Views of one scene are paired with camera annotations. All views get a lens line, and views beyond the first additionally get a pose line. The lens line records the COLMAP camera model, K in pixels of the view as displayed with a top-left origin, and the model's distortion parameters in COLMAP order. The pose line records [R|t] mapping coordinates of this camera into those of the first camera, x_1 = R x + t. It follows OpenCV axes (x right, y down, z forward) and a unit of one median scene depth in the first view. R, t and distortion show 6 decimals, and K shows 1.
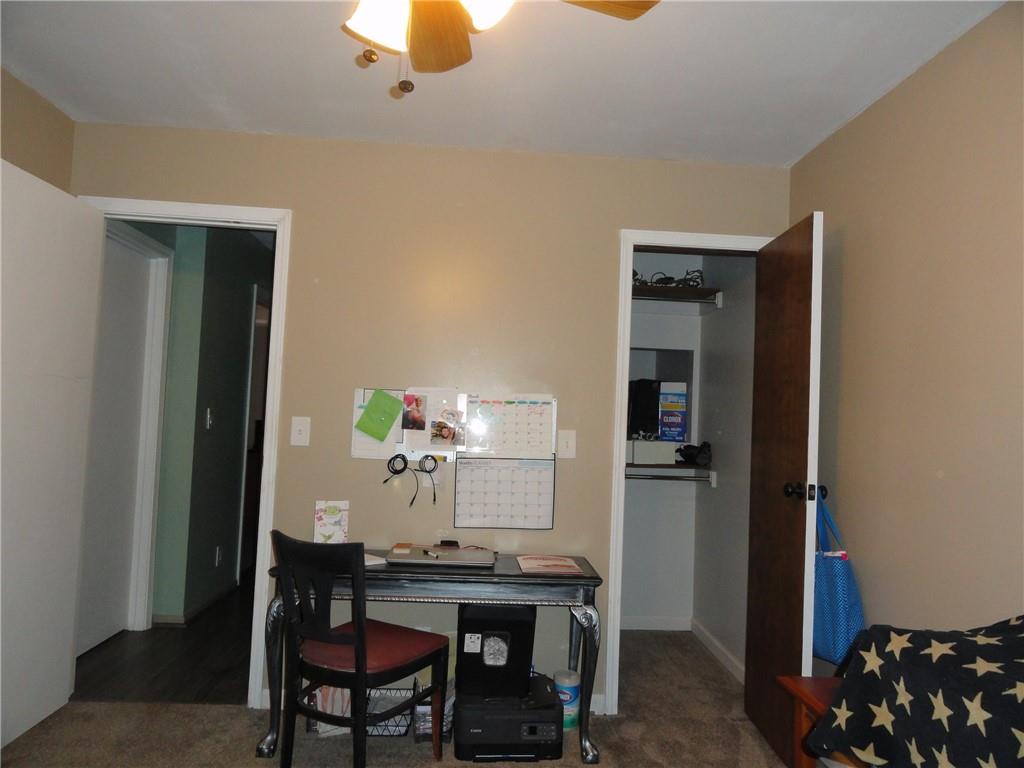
lens RADIAL K [[703.3, 0, 512.0], [0, 703.3, 384.0], [0, 0, 1]] dist [0.000141, 0.000031]
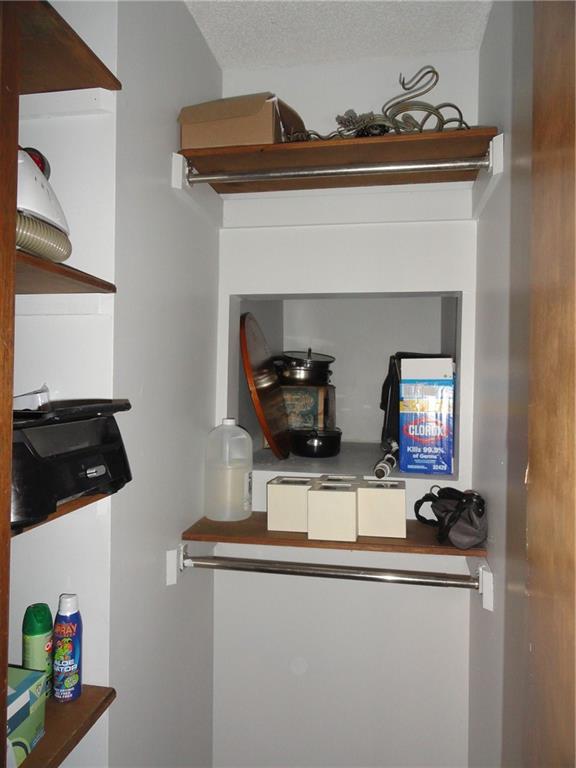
lens RADIAL K [[527.5, 0, 288.0], [0, 527.5, 384.0], [0, 0, 1]] dist [0.000141, 0.000031]
pose [[0.970429, -0.025852, -0.239998, 0.225583], [0.034602, 0.998879, 0.032314, 0.000355], [0.238894, -0.039663, 0.970235, 0.607728]]
